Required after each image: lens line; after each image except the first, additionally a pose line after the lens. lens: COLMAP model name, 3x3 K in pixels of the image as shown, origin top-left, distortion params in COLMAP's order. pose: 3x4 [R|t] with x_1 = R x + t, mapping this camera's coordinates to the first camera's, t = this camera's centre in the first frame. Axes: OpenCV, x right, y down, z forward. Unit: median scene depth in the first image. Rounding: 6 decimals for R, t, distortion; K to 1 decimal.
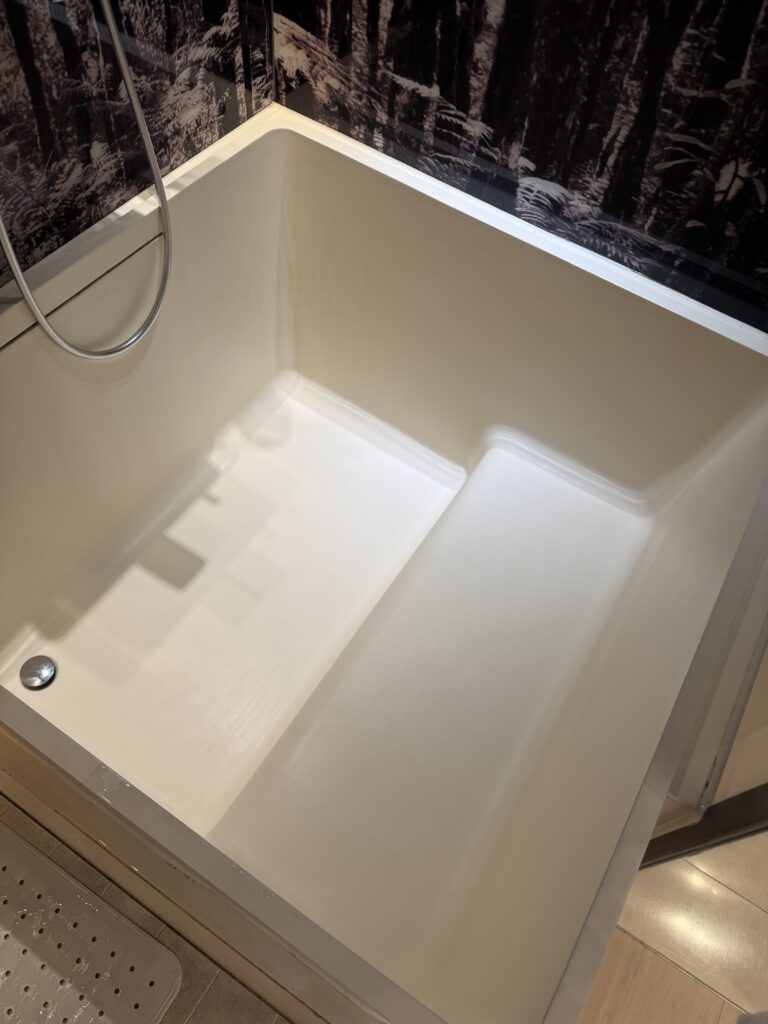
lens RADIAL K [[730.7, 0, 389.4], [0, 730.7, 513.8], [0, 0, 1]] dist [0.006232, 0.000755]
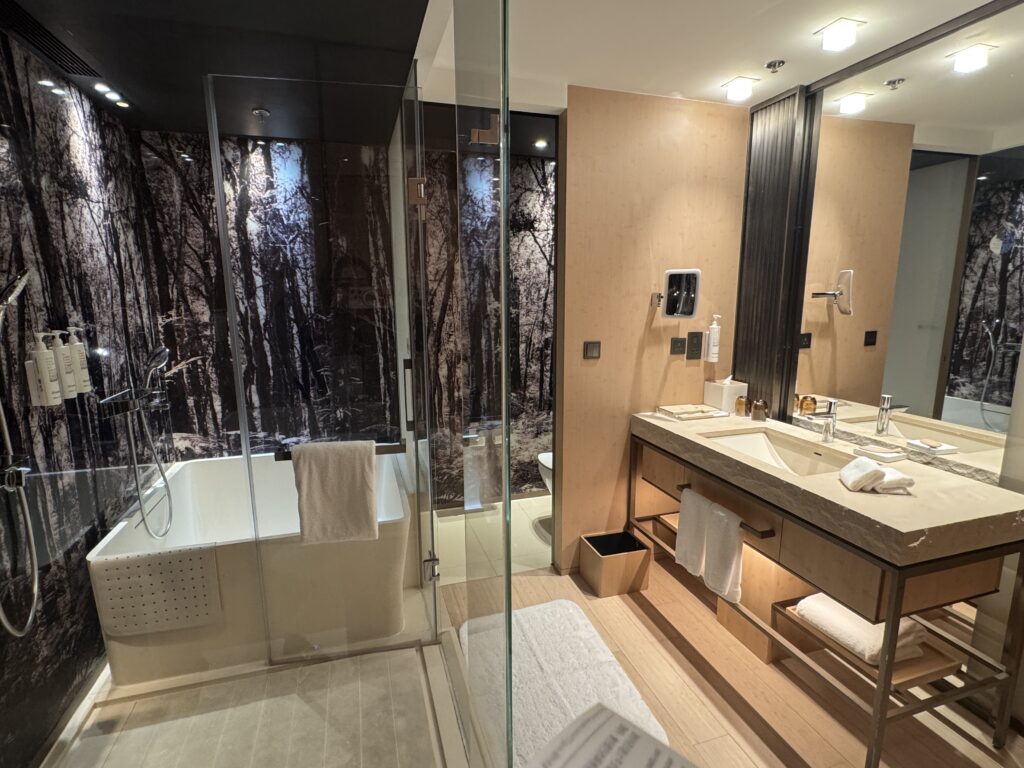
lens RADIAL K [[510.3, 0, 509.9], [0, 510.3, 383.8], [0, 0, 1]] dist [-0.001675, -0.000160]
pose [[0.648884, -0.237513, 0.722868, -0.739154], [0.681166, 0.604675, -0.412772, 1.006846], [-0.339061, 0.760234, 0.554150, -0.784181]]
